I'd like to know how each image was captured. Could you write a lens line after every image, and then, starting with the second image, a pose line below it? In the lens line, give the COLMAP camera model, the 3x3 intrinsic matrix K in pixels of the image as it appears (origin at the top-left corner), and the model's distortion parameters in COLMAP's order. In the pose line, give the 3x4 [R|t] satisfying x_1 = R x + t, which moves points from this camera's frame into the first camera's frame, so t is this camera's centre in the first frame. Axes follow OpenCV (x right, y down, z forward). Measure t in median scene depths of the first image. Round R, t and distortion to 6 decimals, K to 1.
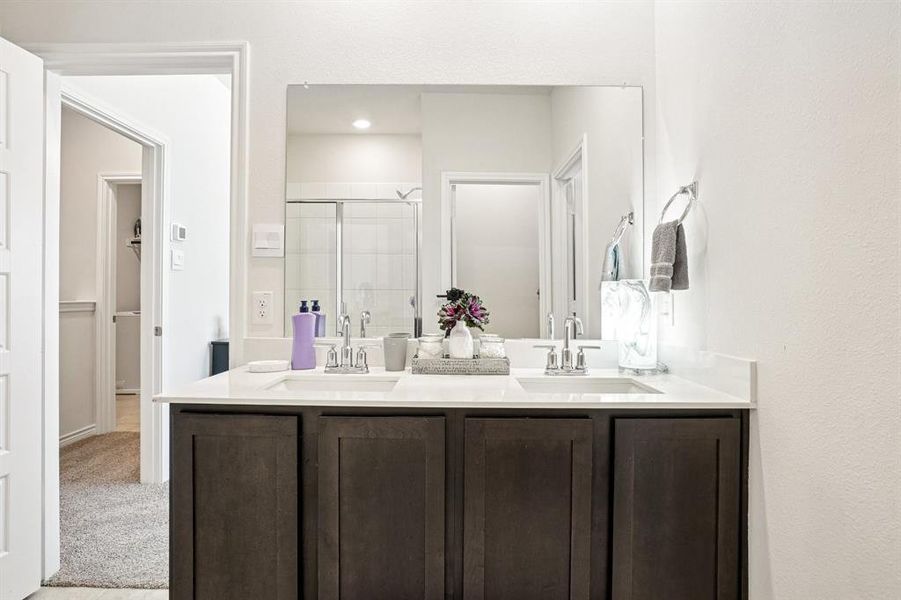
lens RADIAL K [[467.8, 0, 450.5], [0, 467.8, 300.0], [0, 0, 1]] dist [-0.039146, 0.021243]
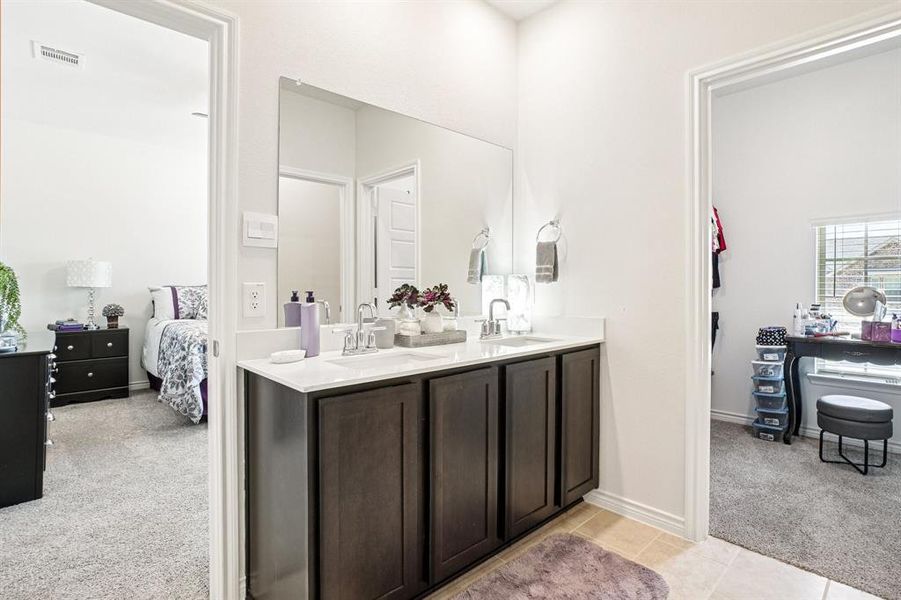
lens RADIAL K [[467.8, 0, 450.5], [0, 467.8, 300.0], [0, 0, 1]] dist [-0.039146, 0.021243]
pose [[0.716454, -0.026530, 0.697130, -0.848537], [0.011082, 0.999583, 0.026650, -0.003628], [-0.697546, -0.011368, 0.716450, 0.022698]]
